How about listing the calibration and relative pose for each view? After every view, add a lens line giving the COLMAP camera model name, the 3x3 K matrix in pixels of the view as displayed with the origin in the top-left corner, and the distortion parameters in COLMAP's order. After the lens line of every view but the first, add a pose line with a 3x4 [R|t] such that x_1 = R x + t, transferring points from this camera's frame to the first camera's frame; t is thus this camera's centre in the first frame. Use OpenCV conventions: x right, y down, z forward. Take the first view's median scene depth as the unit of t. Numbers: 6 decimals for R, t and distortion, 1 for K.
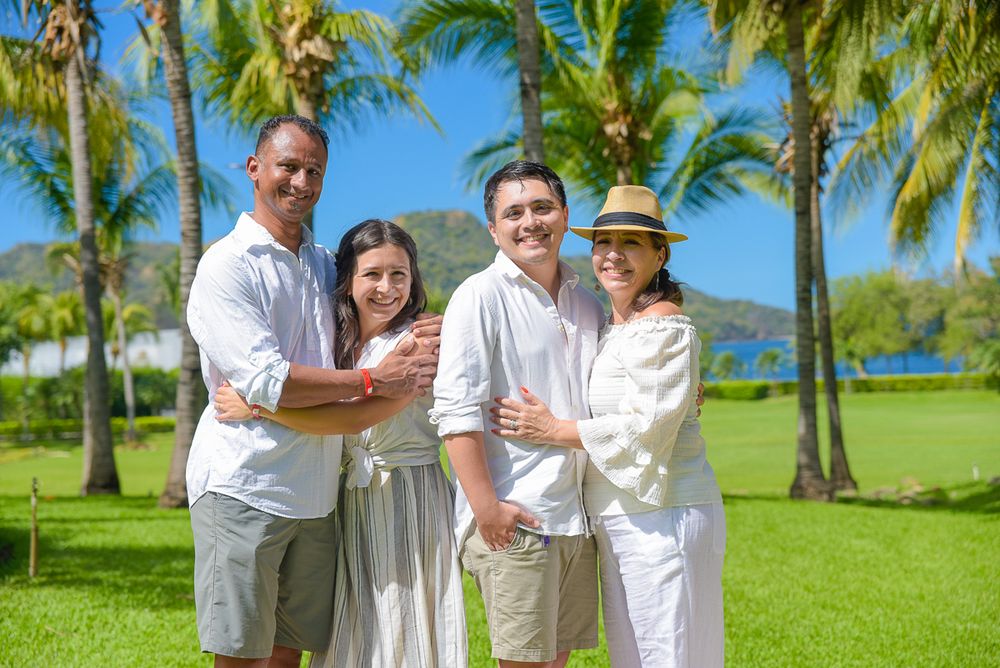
lens RADIAL K [[1908.1, 0, 511.4], [0, 1908.1, 363.7], [0, 0, 1]] dist [0.287049, 0.000000]
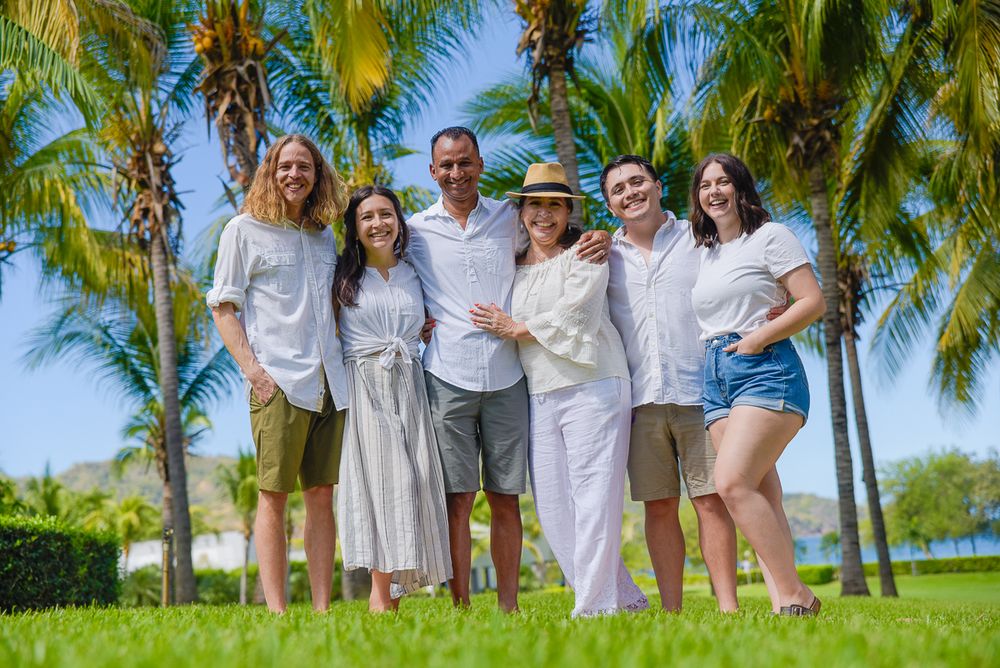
lens RADIAL K [[1908.1, 0, 503.8], [0, 1908.1, 355.6], [0, 0, 1]] dist [0.287049, 0.000000]
pose [[0.998861, -0.036151, -0.031132, 0.000735], [0.032672, 0.993849, -0.105815, 0.026655], [0.034766, 0.104677, 0.993898, -0.053617]]
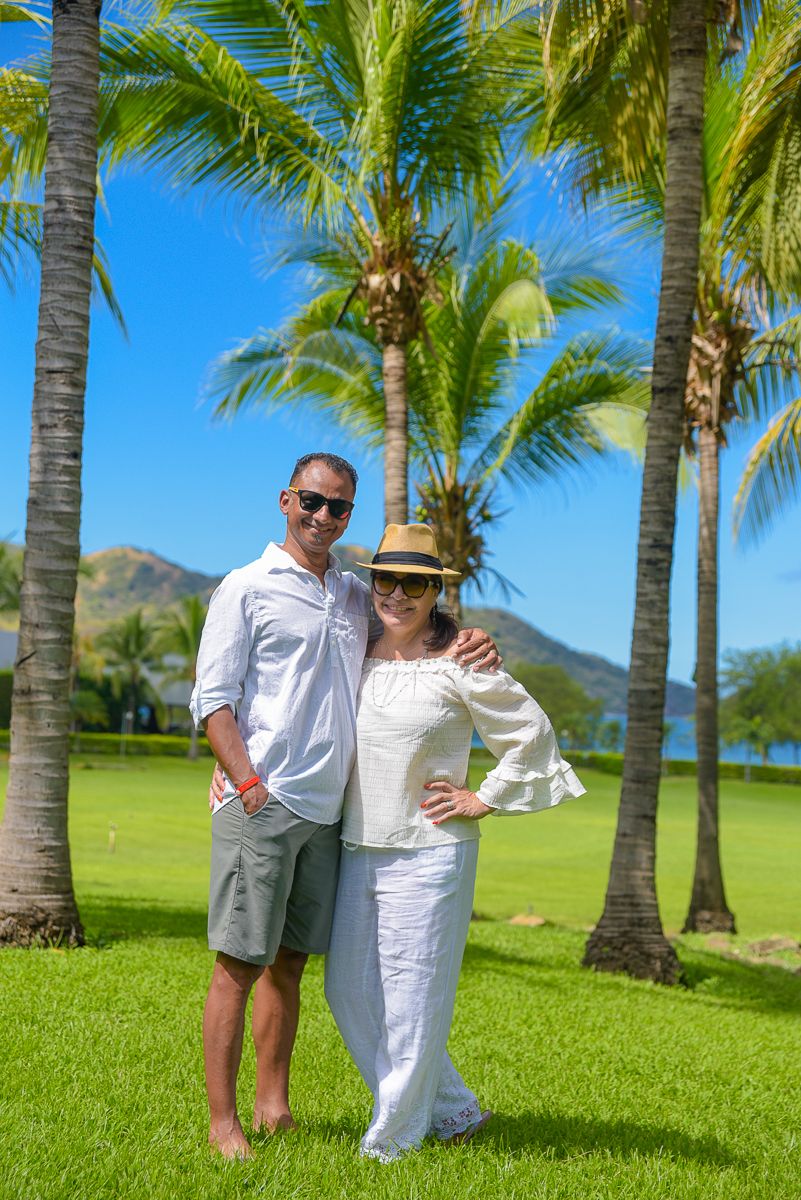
lens RADIAL K [[2130.2, 0, 398.1], [0, 2130.2, 604.6], [0, 0, 1]] dist [0.255000, 0.000000]
pose [[0.994246, 0.107020, 0.004570, 0.064088], [-0.106672, 0.993097, -0.048789, 0.008174], [-0.009760, 0.048021, 0.998799, 0.337910]]
